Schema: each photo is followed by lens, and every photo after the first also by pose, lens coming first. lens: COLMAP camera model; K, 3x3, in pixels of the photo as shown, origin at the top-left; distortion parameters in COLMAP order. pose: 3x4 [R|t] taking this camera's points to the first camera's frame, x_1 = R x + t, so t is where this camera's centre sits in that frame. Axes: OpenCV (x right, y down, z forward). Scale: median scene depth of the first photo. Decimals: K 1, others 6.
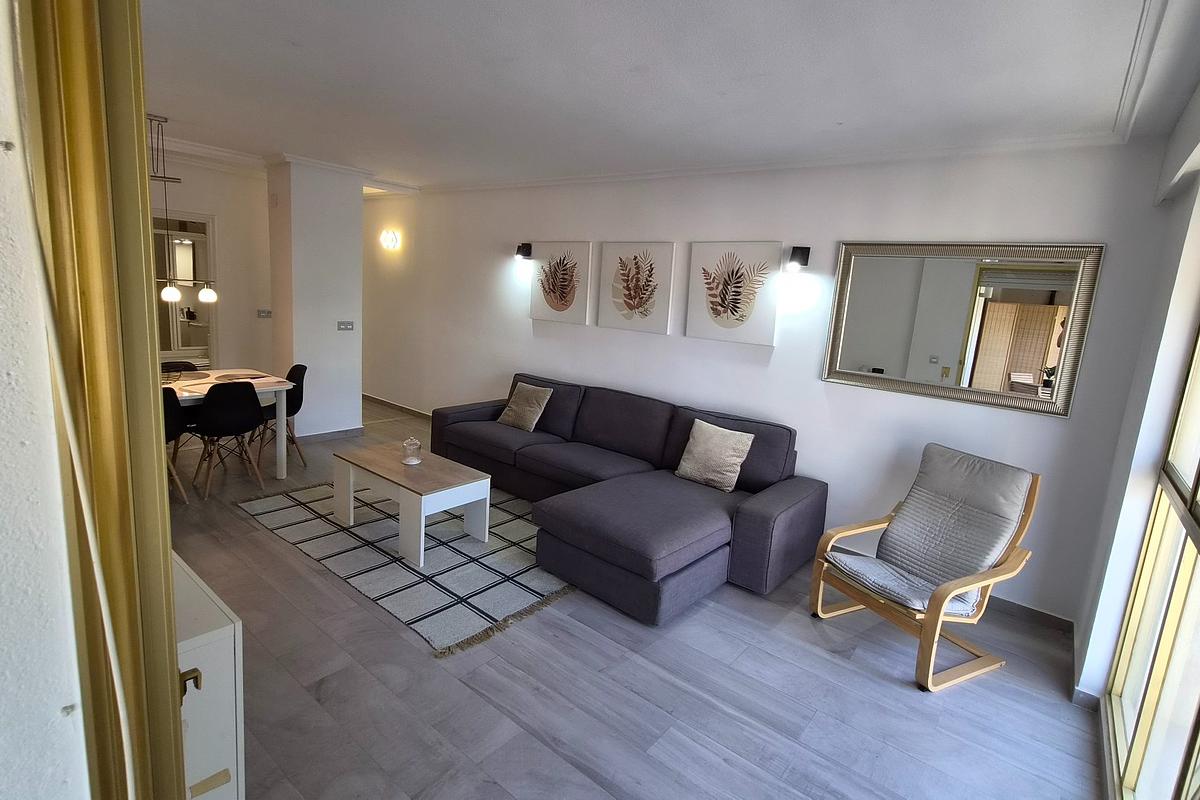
lens RADIAL K [[582.4, 0, 602.3], [0, 582.4, 389.3], [0, 0, 1]] dist [-0.001988, 0.000250]
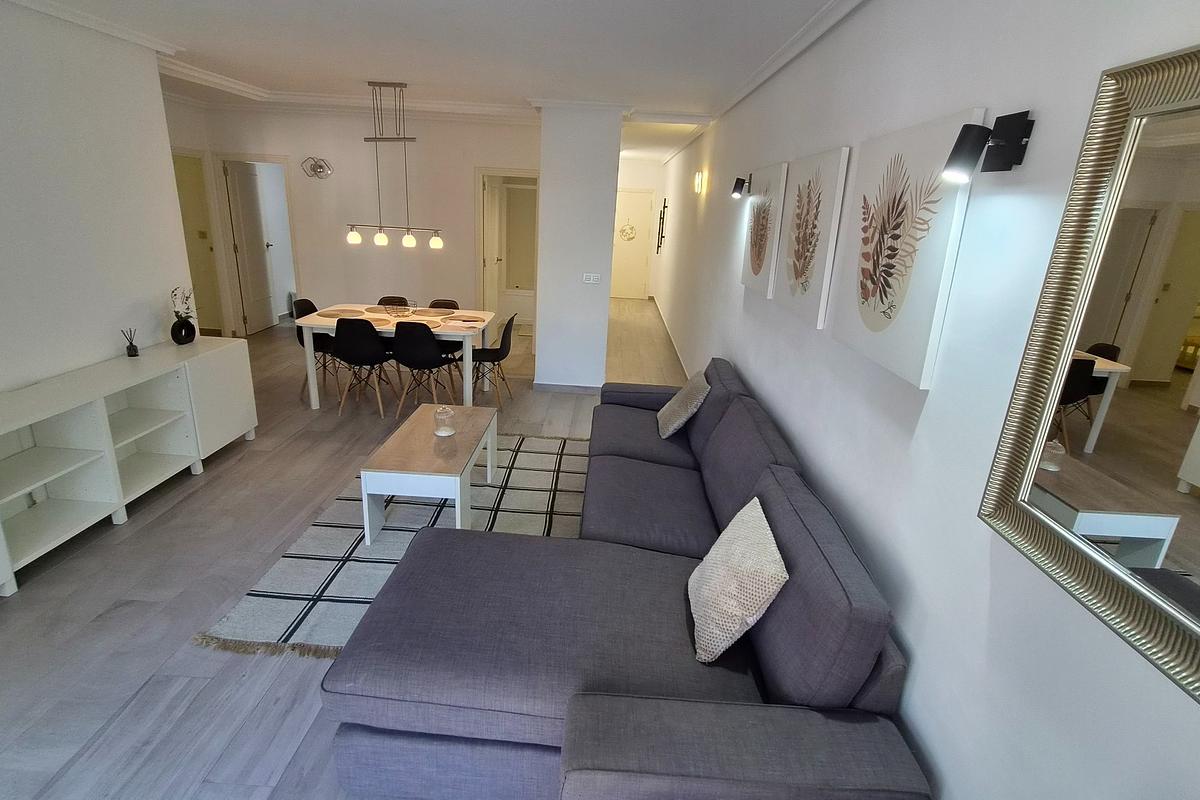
lens RADIAL K [[582.4, 0, 600.1], [0, 582.4, 391.1], [0, 0, 1]] dist [-0.001988, 0.000250]
pose [[0.605481, 0.207467, -0.768343, 0.742628], [-0.148117, 0.977933, 0.147339, -0.158332], [0.781956, 0.024594, 0.622849, 0.936736]]
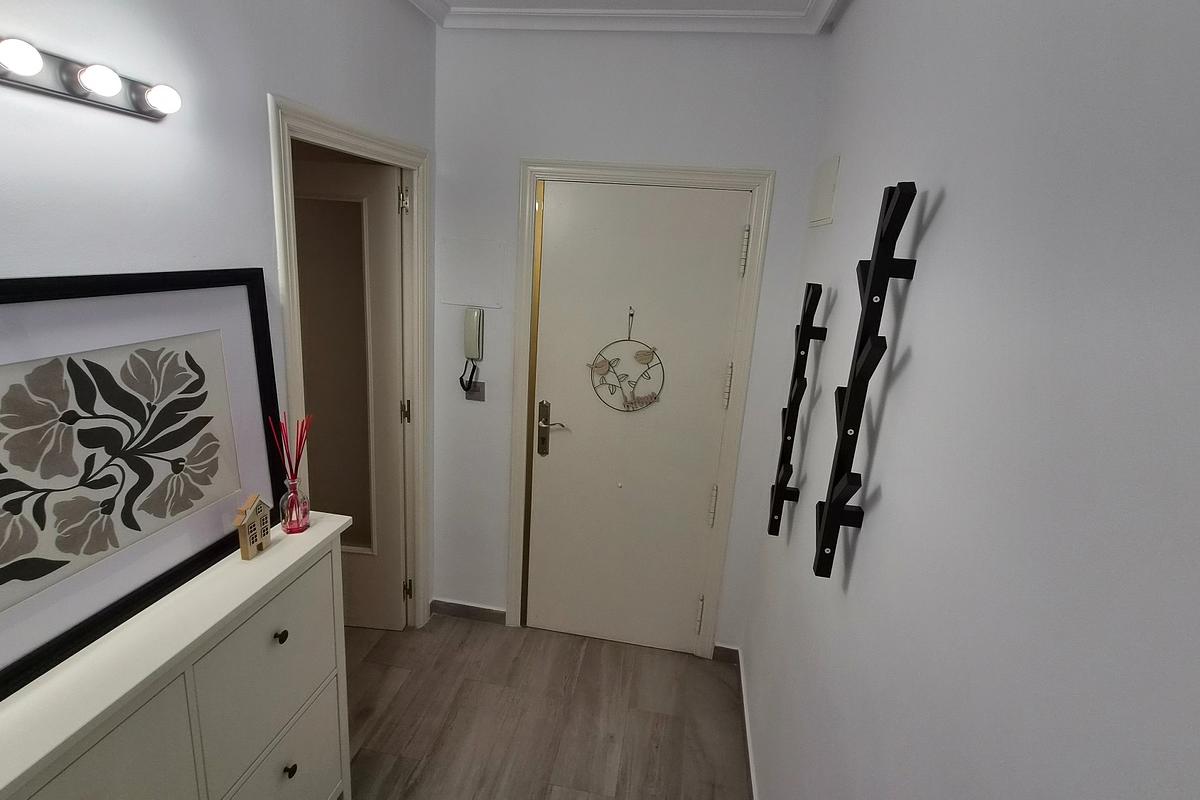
lens RADIAL K [[582.4, 0, 607.5], [0, 582.4, 388.3], [0, 0, 1]] dist [-0.001988, 0.000250]
pose [[0.495887, 0.174957, -0.850580, -1.814875], [-0.186044, 0.978155, 0.092735, -0.735492], [0.848224, 0.112259, 0.517604, 3.163440]]
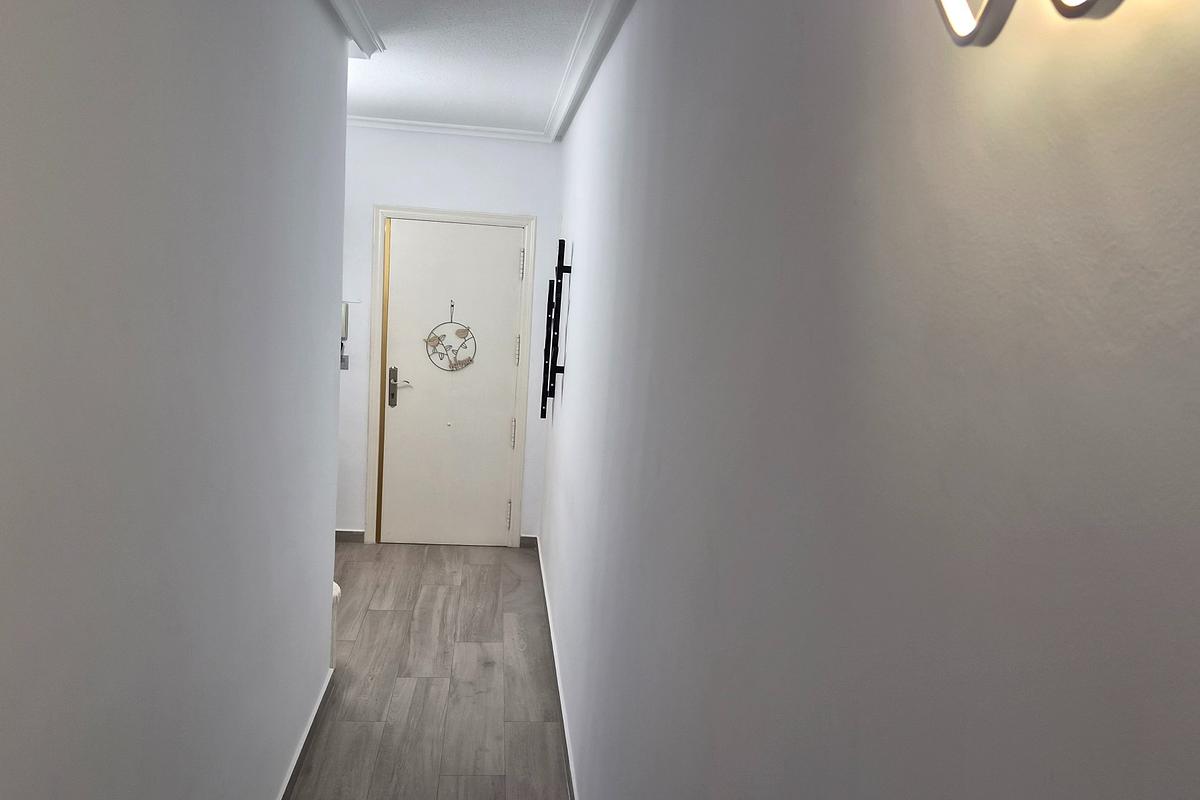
lens RADIAL K [[952.8, 0, 590.7], [0, 952.8, 407.5], [0, 0, 1]] dist [0.060959, -0.039693]
pose [[0.692015, 0.079339, -0.717510, -0.782488], [-0.142873, 0.989333, -0.028401, -0.525595], [0.707604, 0.122167, 0.695968, 2.386263]]
